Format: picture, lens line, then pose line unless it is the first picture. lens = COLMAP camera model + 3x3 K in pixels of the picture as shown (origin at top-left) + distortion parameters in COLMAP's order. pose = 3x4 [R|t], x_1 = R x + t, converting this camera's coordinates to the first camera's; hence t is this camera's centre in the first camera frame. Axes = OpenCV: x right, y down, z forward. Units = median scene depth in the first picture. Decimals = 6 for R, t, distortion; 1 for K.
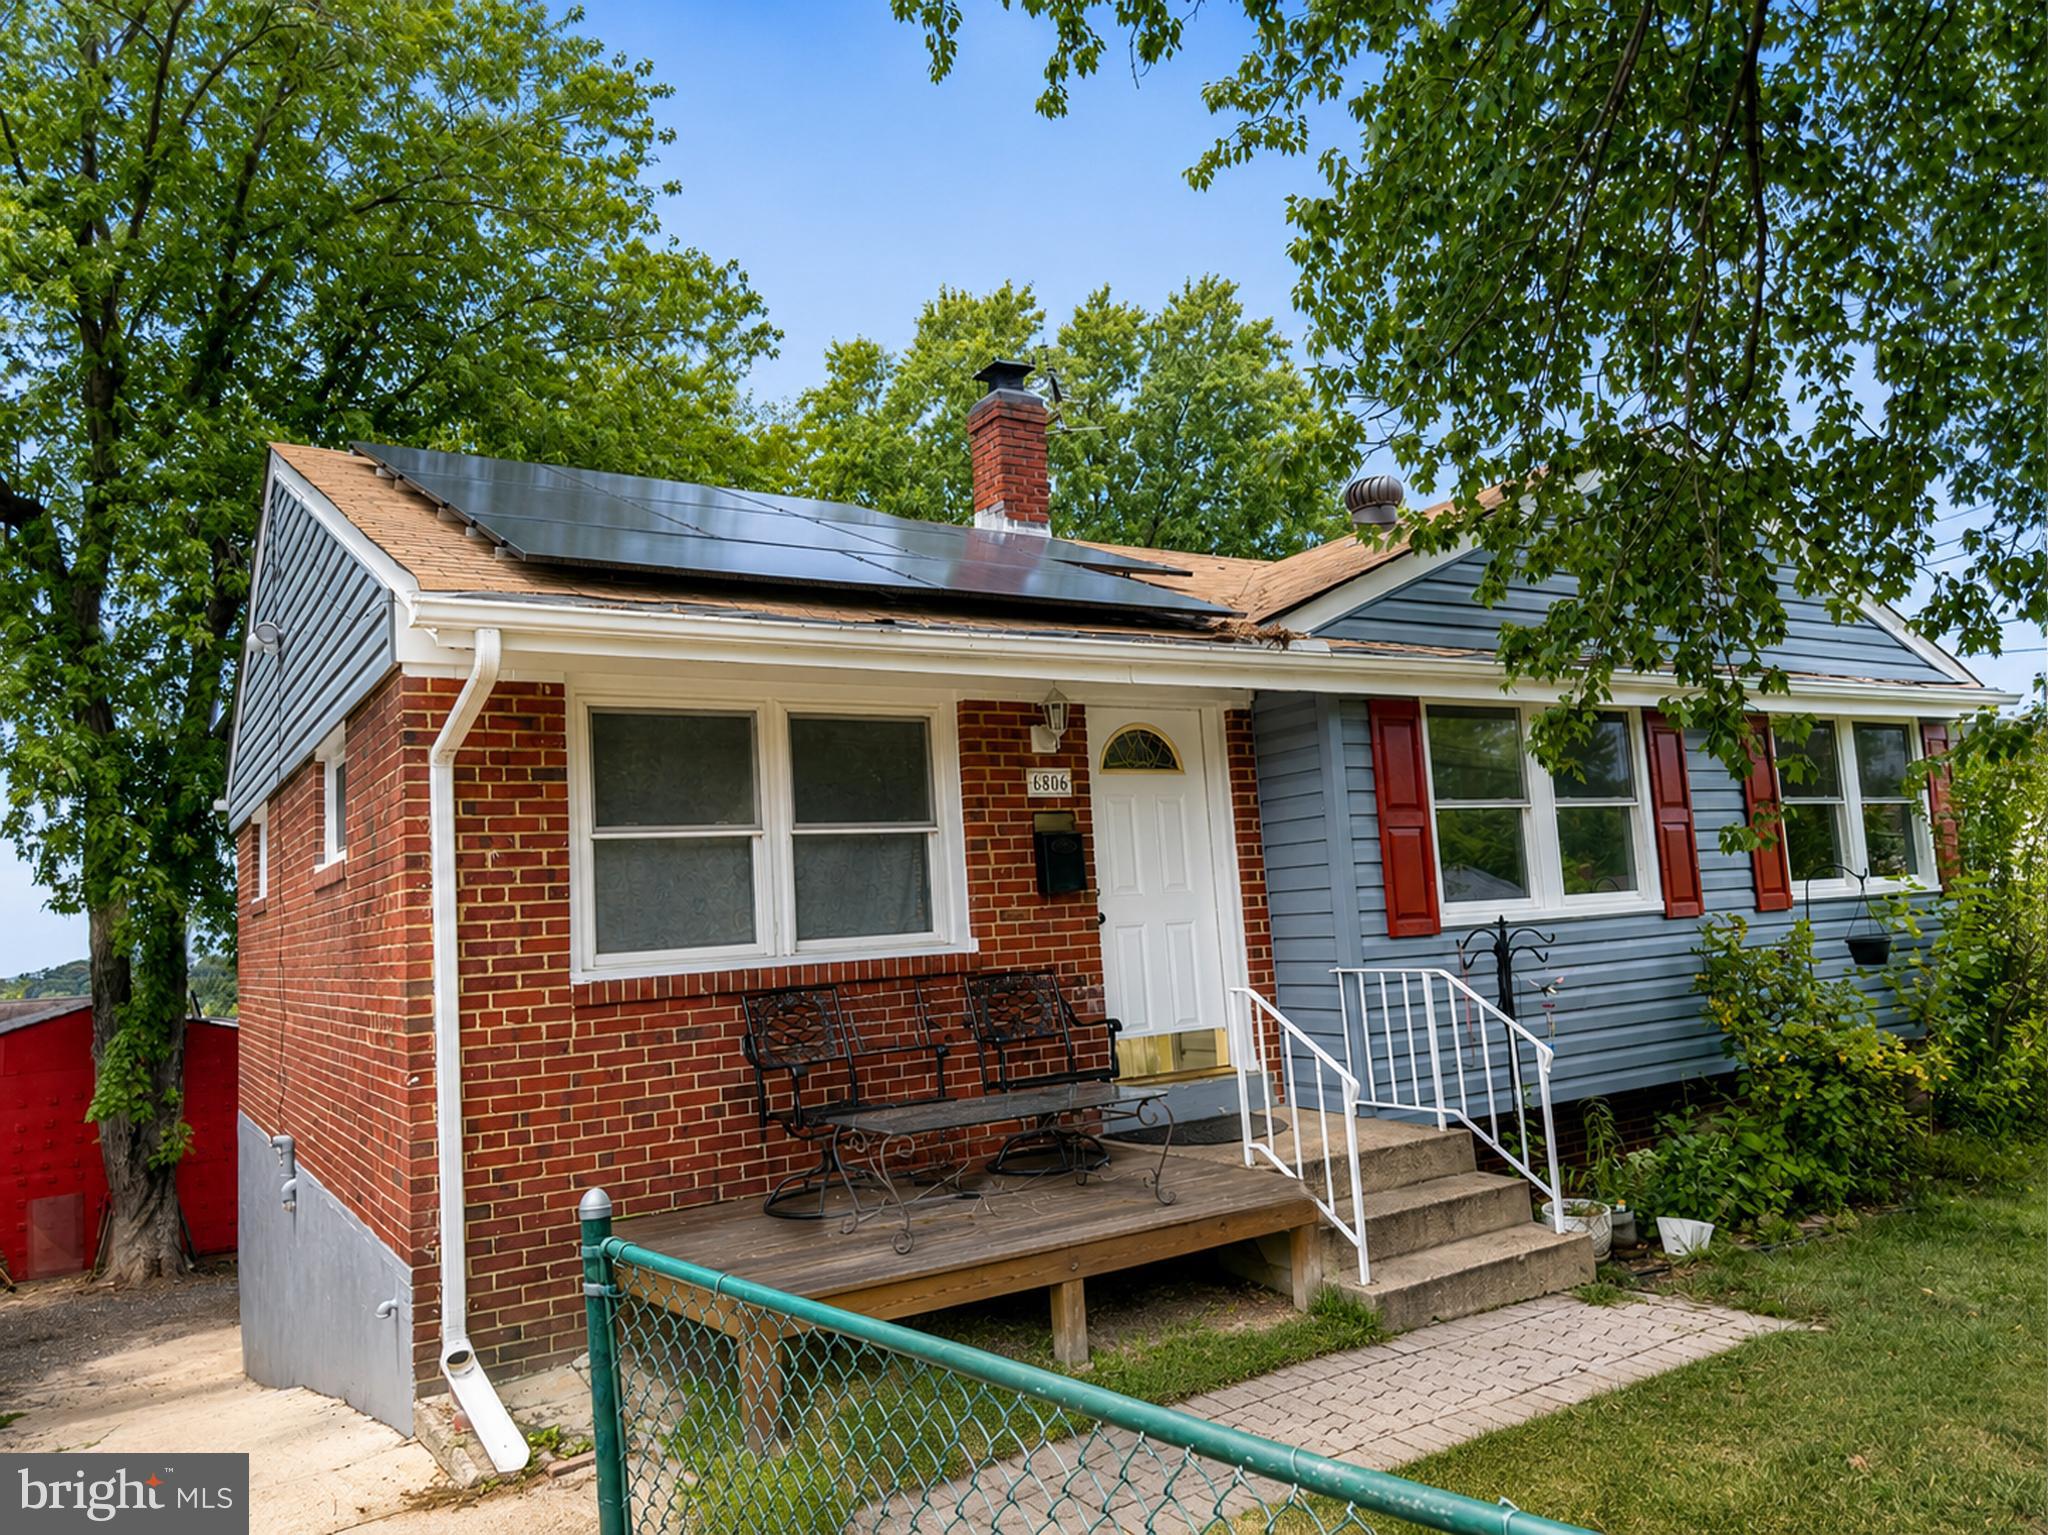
lens RADIAL K [[1448.8, 0, 1024.0], [0, 1448.8, 767.5], [0, 0, 1]] dist [0.136545, -0.159509]
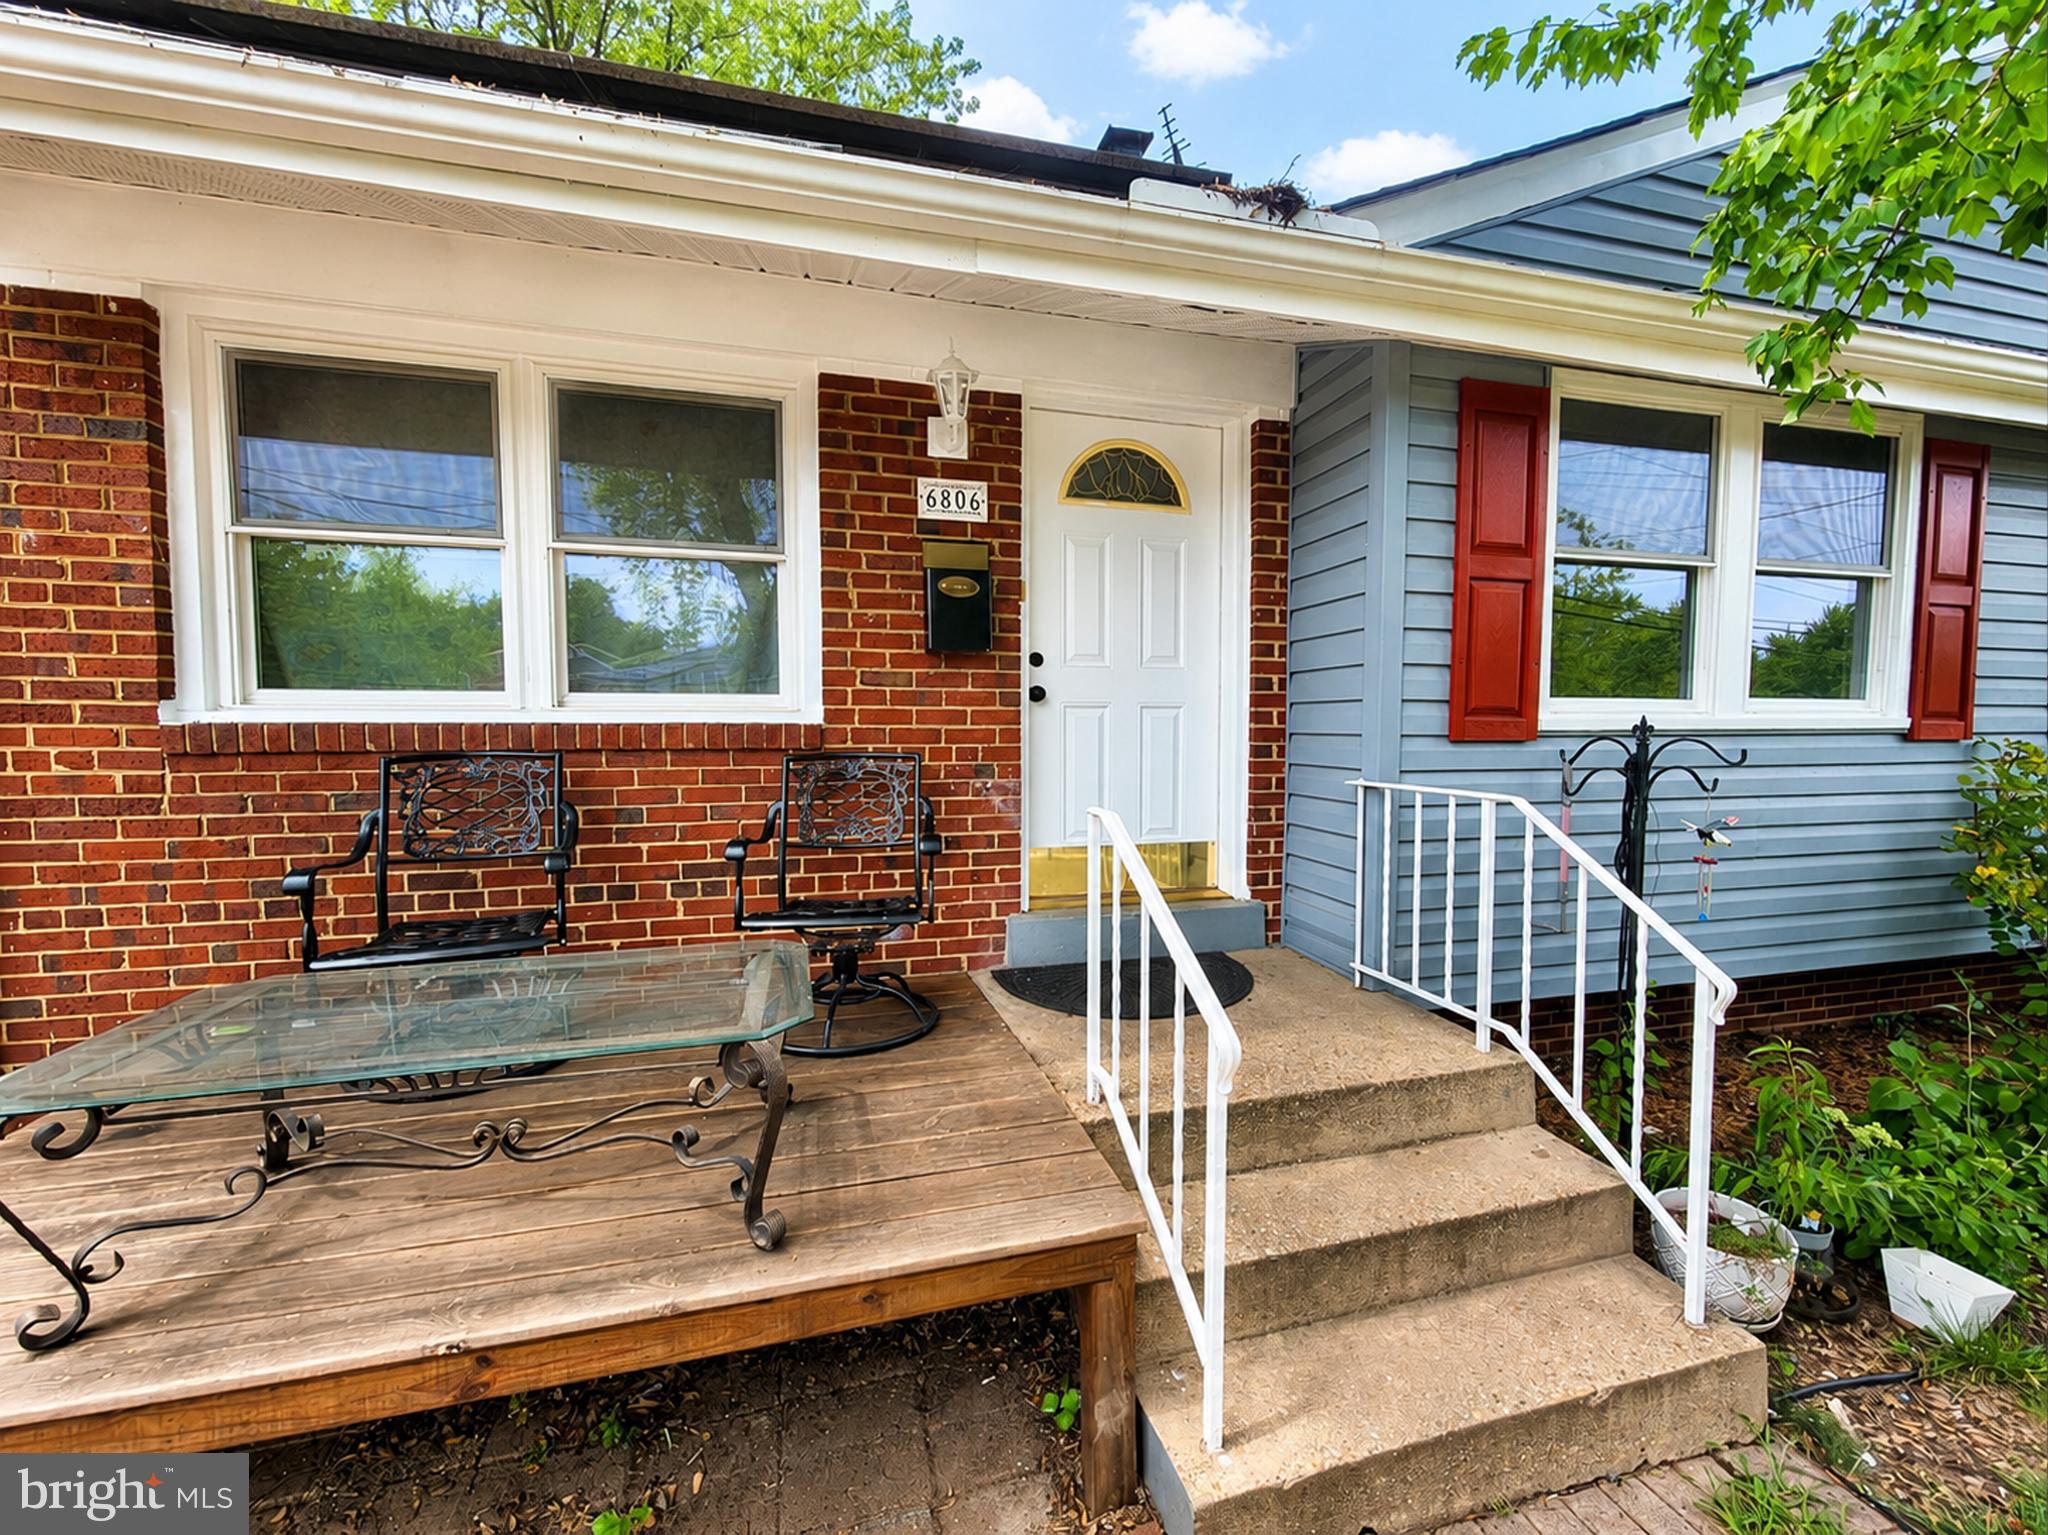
lens RADIAL K [[835.9, 0, 1019.1], [0, 835.9, 770.7], [0, 0, 1]] dist [-0.000096, 0.000298]
pose [[0.949199, 0.076403, -0.305259, 0.195461], [-0.024653, 0.985151, 0.169913, 0.075115], [0.313708, -0.153755, 0.936988, 0.622955]]
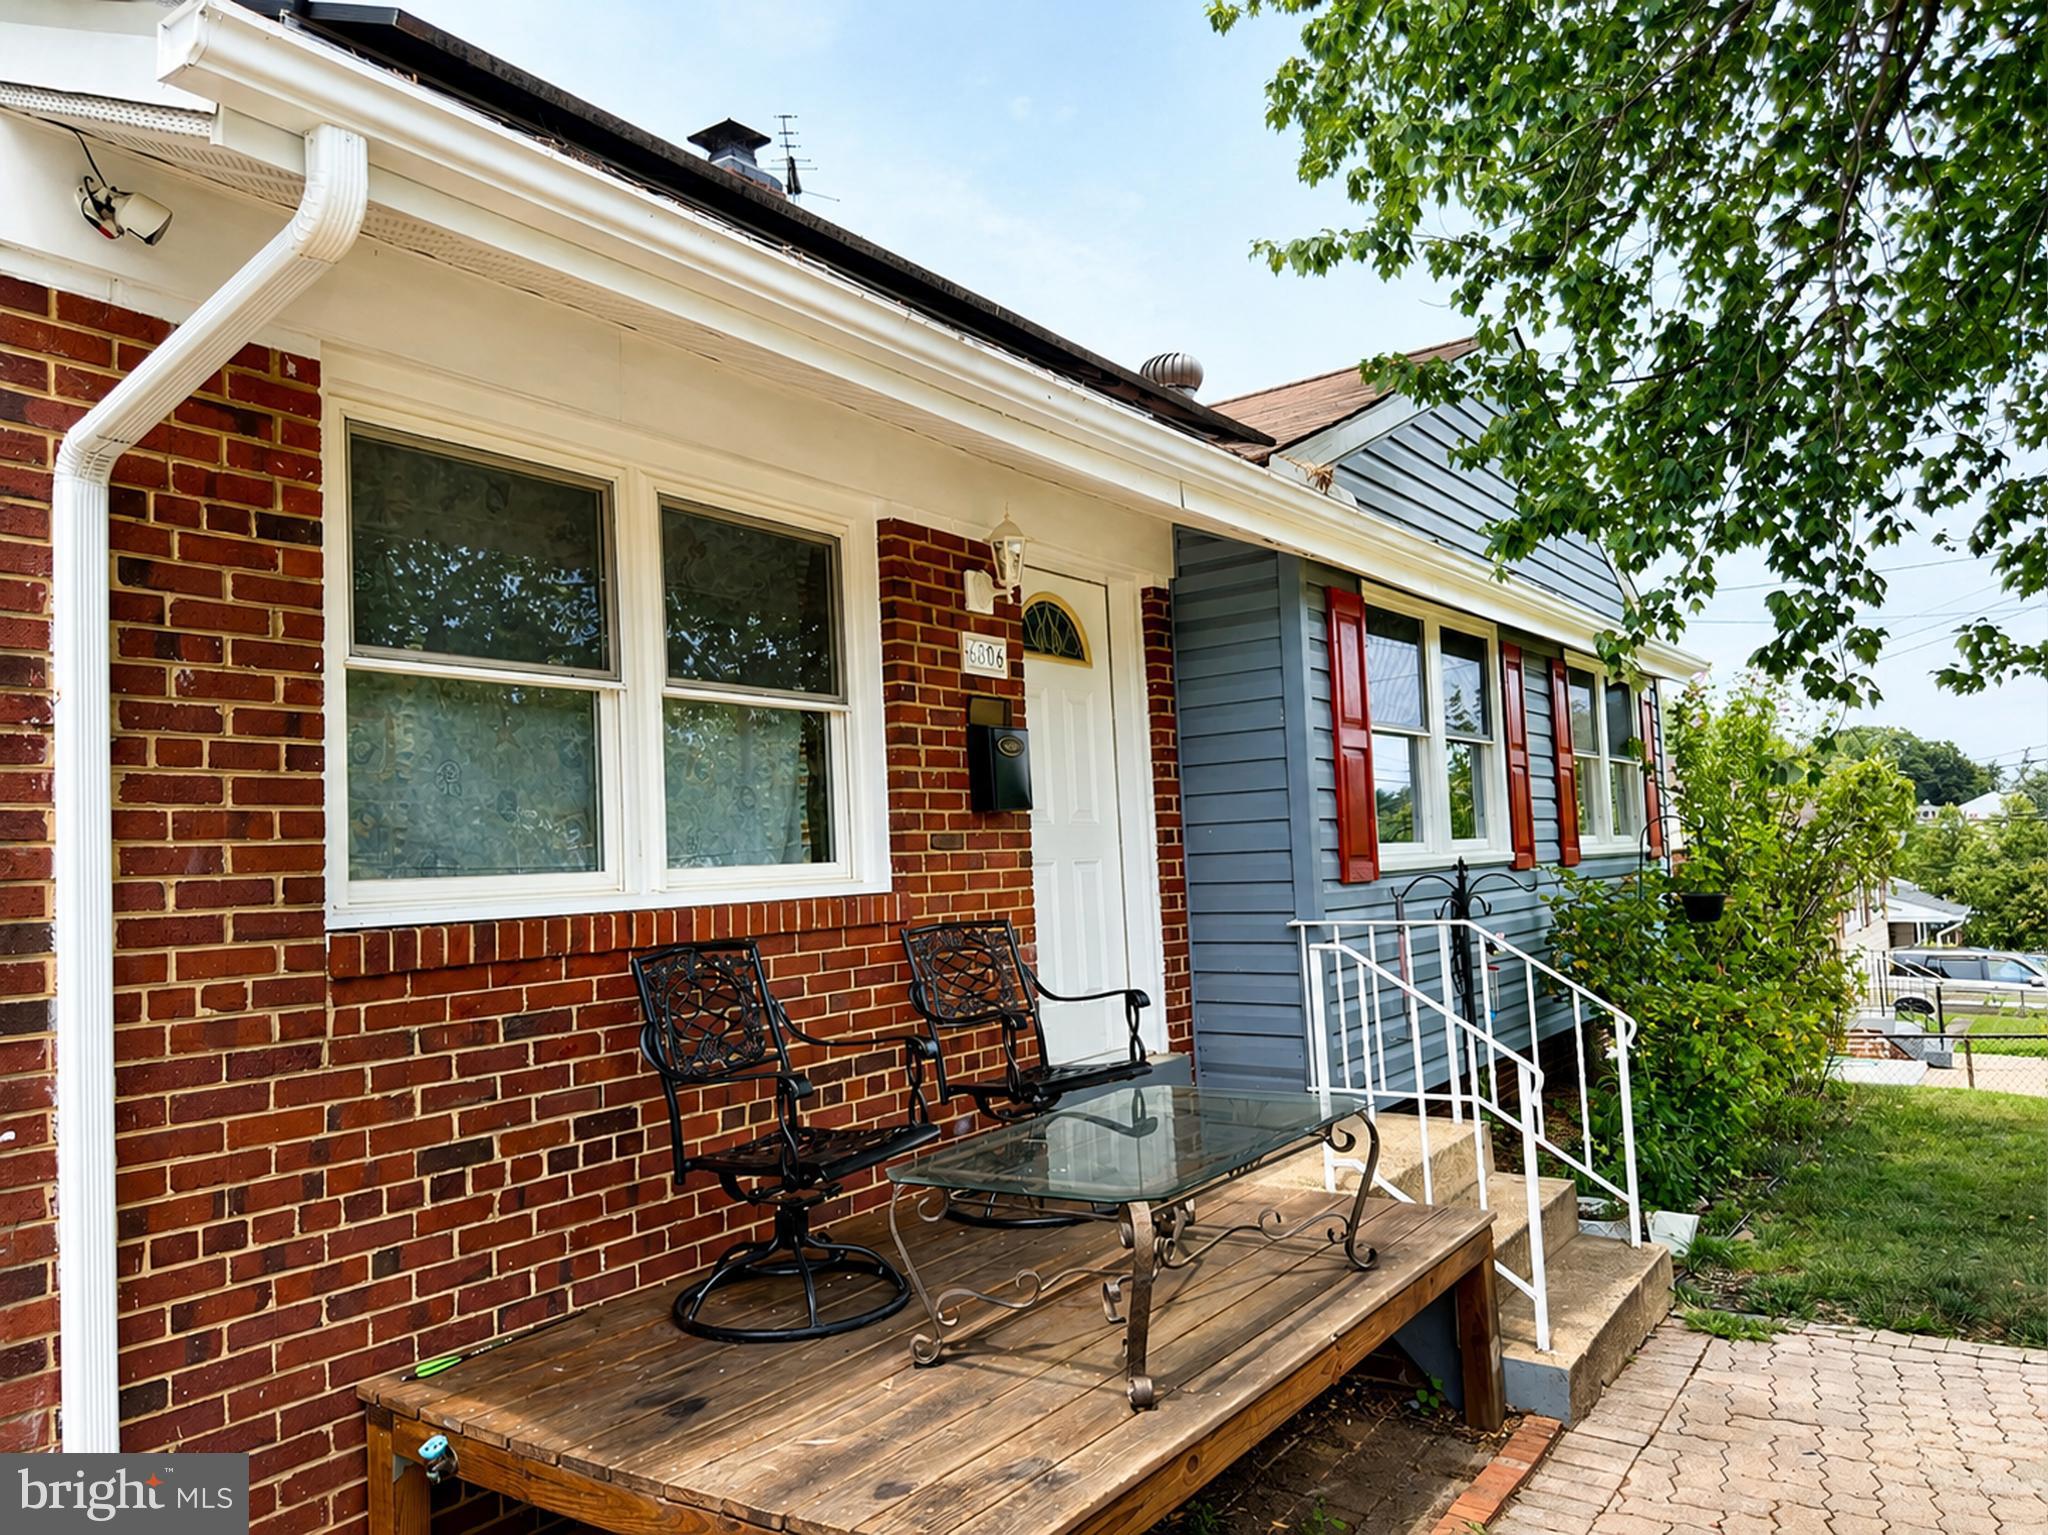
lens RADIAL K [[1448.8, 0, 1024.0], [0, 1448.8, 767.5], [0, 0, 1]] dist [0.136545, -0.159509]
pose [[0.925363, 0.044449, 0.376468, -0.236559], [-0.051901, 0.998605, 0.009668, 0.059259], [-0.375514, -0.028485, 0.926379, 0.355949]]
